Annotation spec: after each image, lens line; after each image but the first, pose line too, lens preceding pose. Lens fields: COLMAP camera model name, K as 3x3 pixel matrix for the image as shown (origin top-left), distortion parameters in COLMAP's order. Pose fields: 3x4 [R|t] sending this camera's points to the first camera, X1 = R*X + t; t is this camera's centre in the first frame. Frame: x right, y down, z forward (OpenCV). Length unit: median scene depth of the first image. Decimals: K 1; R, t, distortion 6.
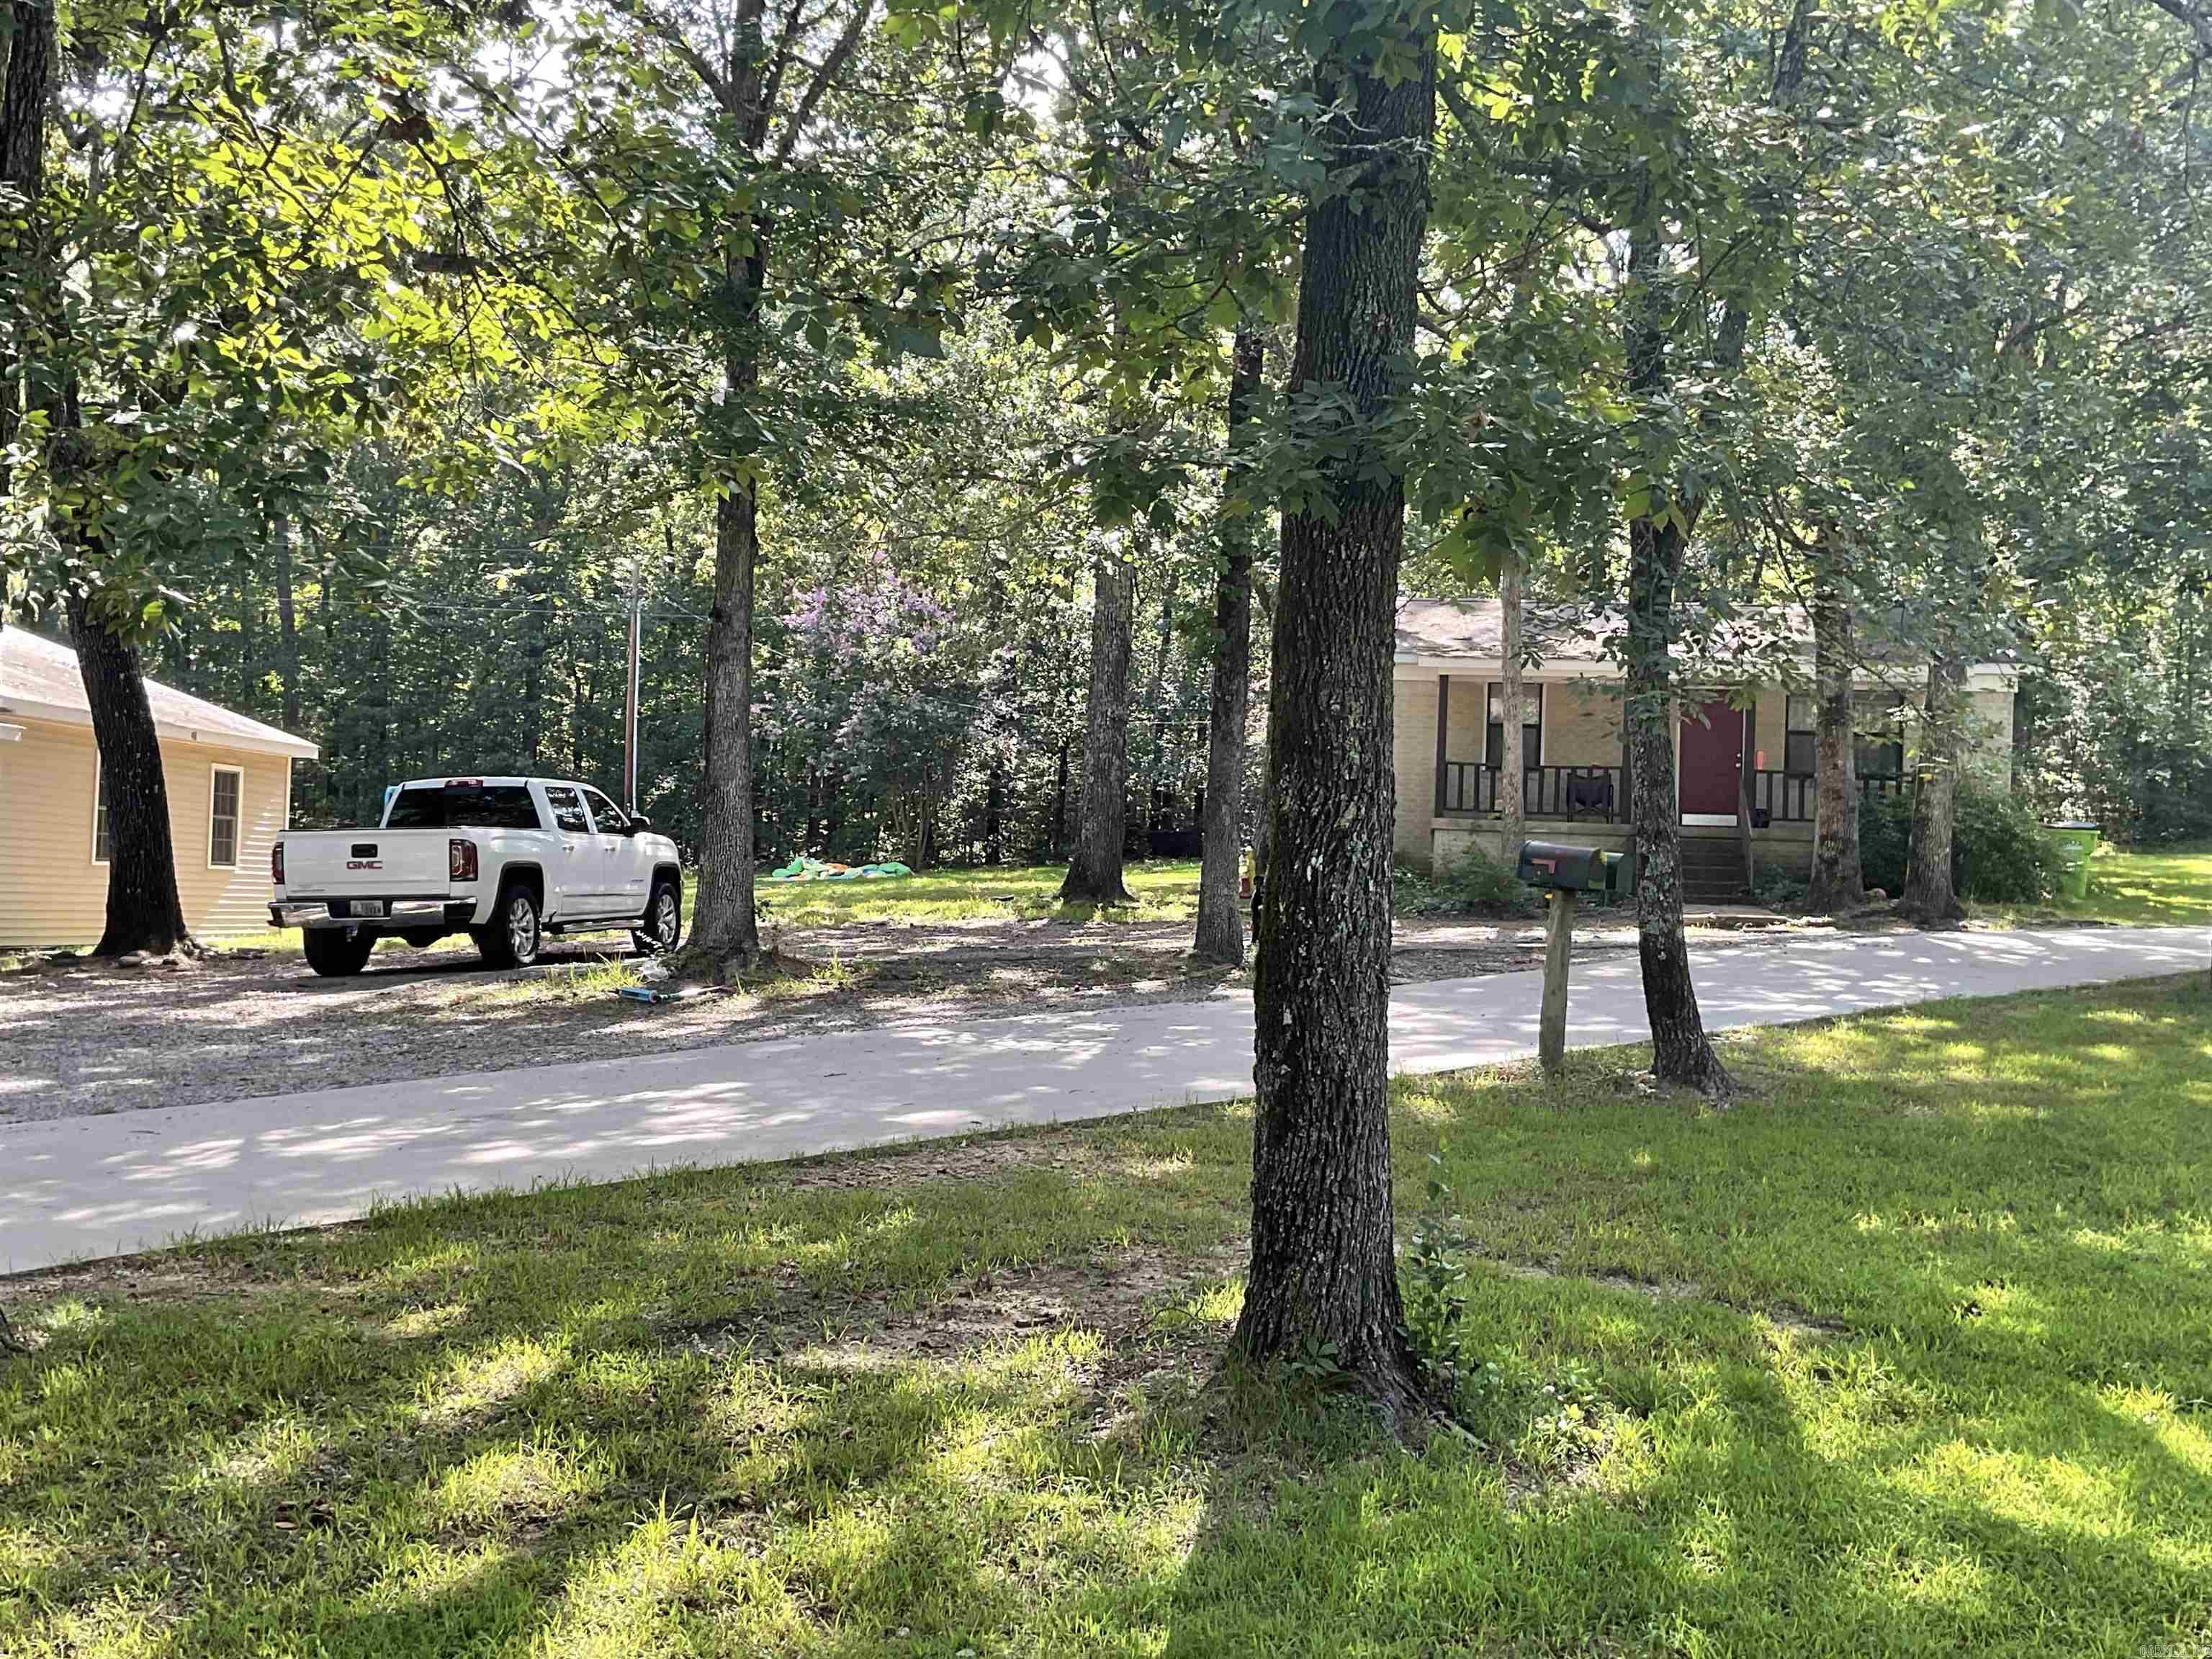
lens RADIAL K [[2301.1, 0, 1106.0], [0, 2301.1, 829.5], [0, 0, 1]] dist [0.134715, -0.307892]
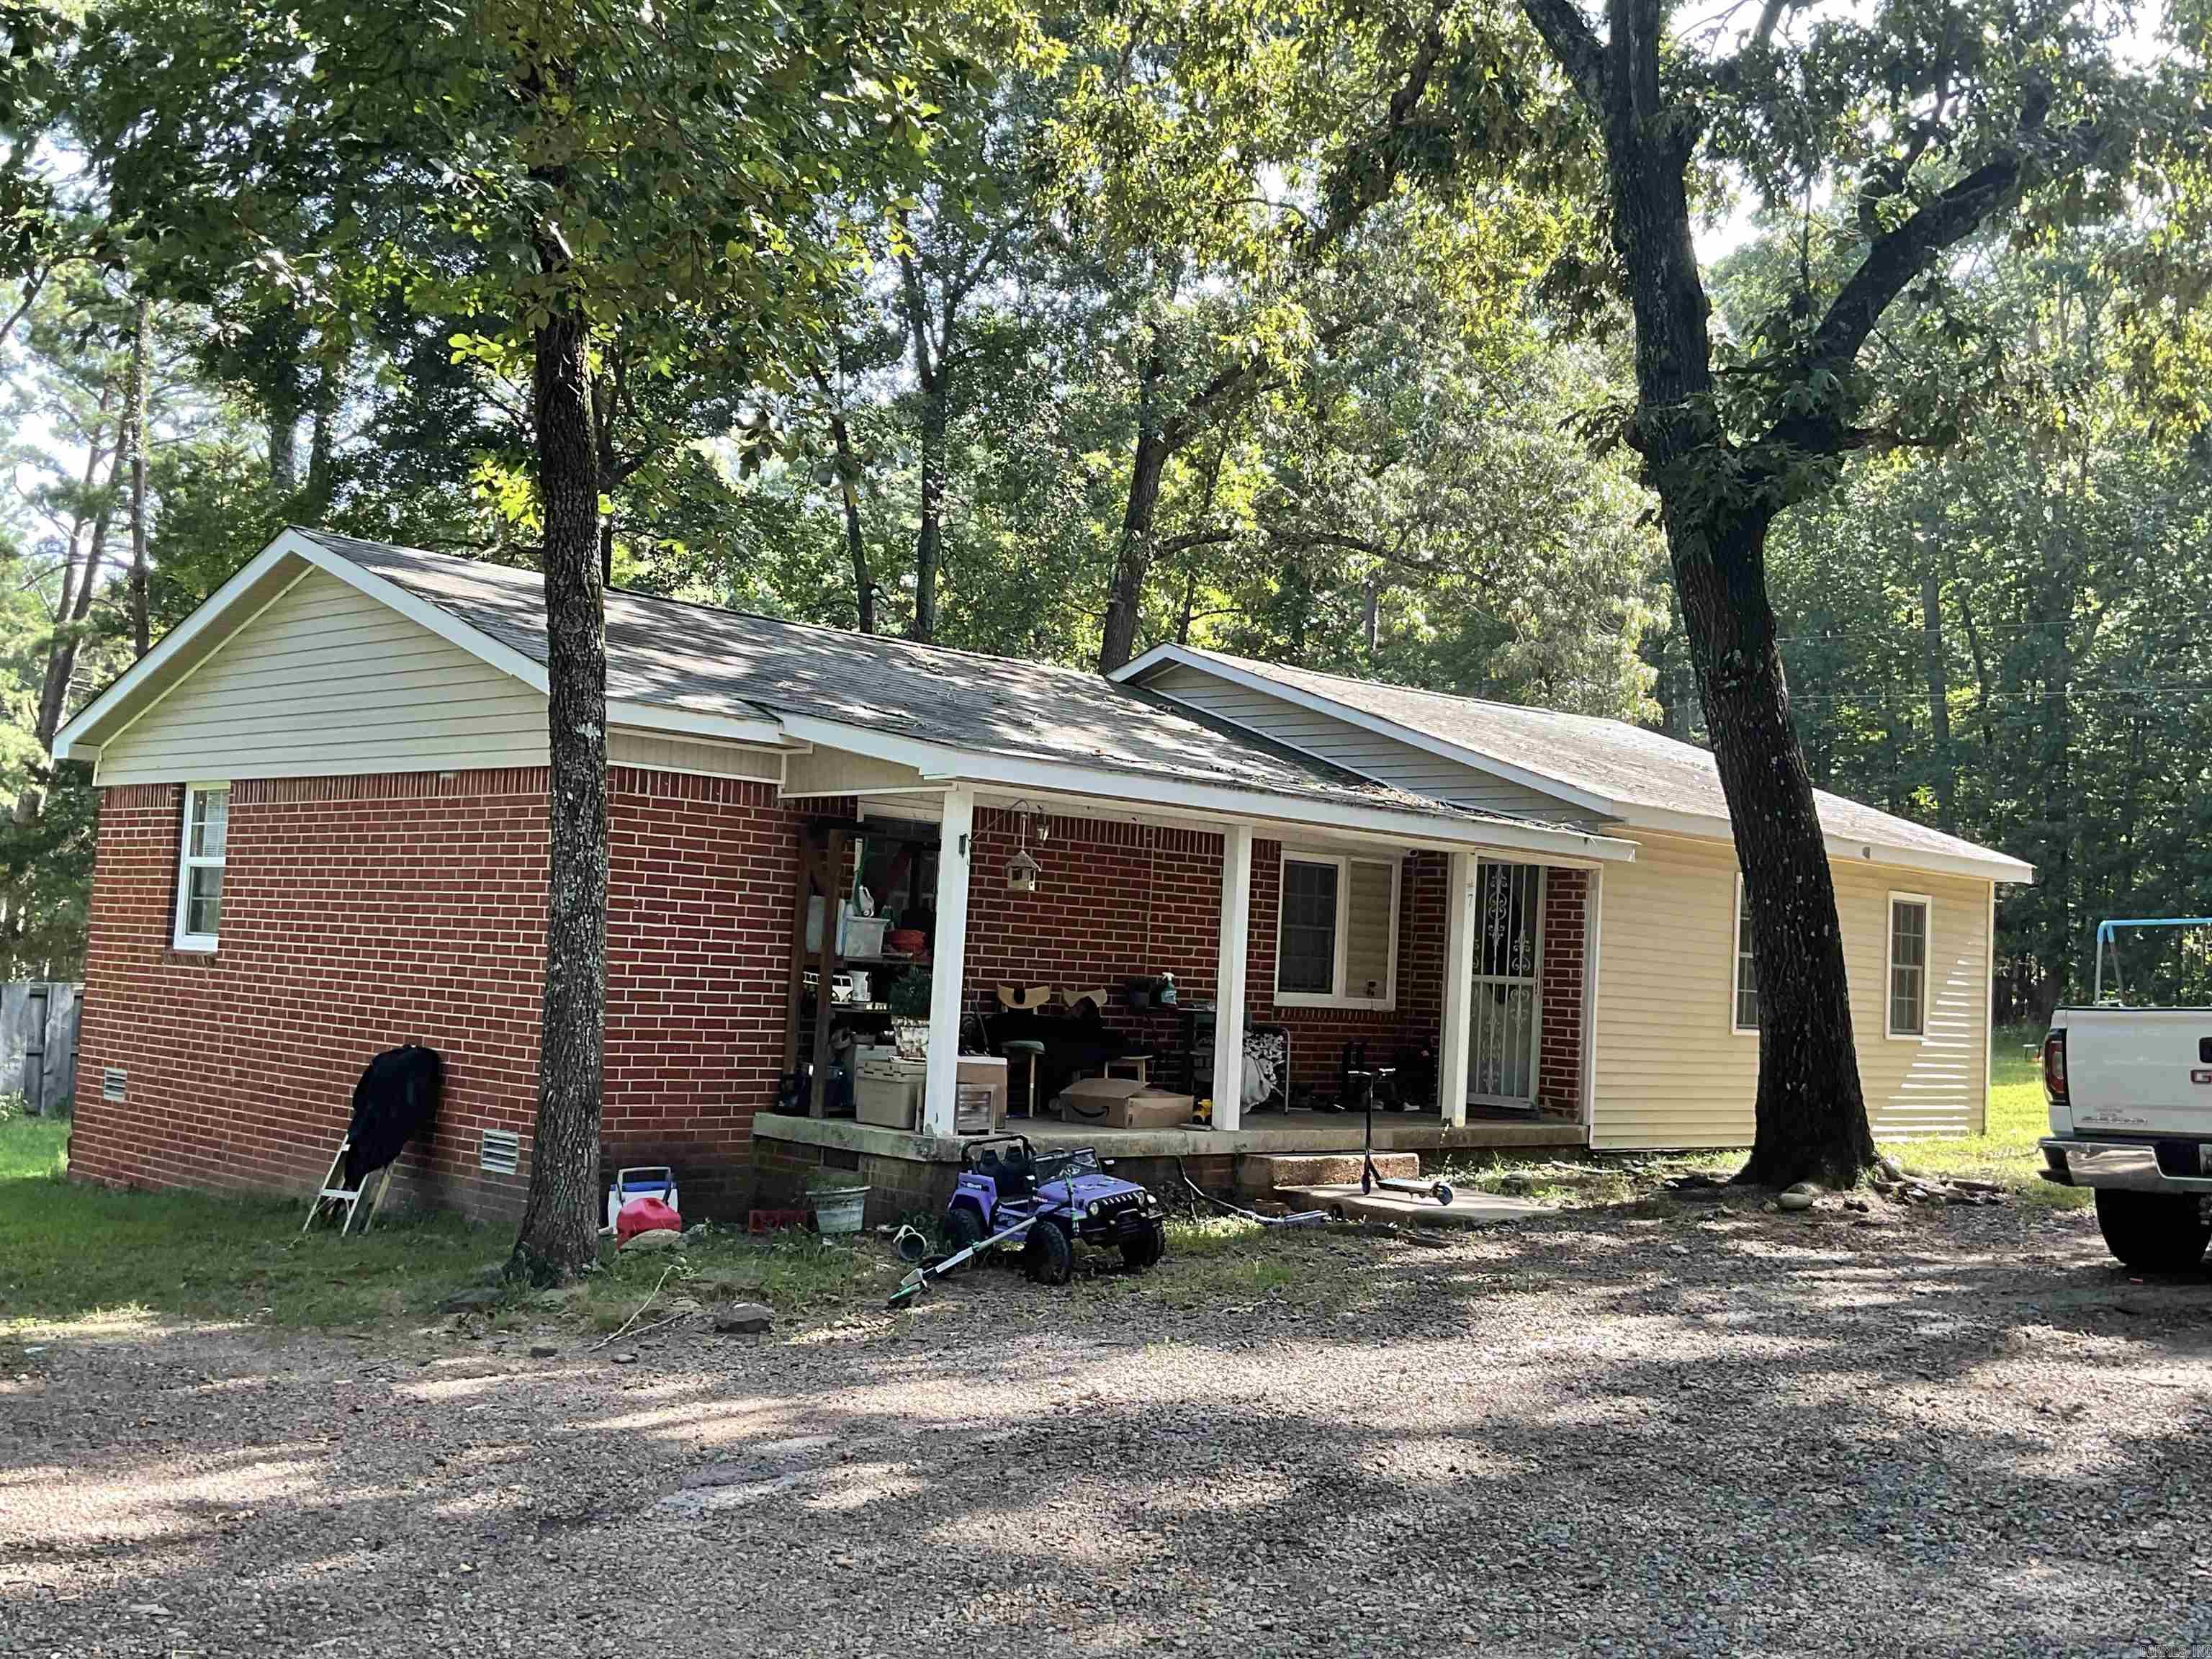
lens RADIAL K [[2301.1, 0, 1106.0], [0, 2301.1, 829.5], [0, 0, 1]] dist [0.134715, -0.307892]
pose [[0.784430, -0.025311, -0.619701, -0.161324], [-0.009508, 0.998559, -0.052820, -0.009081], [0.620145, 0.047326, 0.783059, 0.363410]]
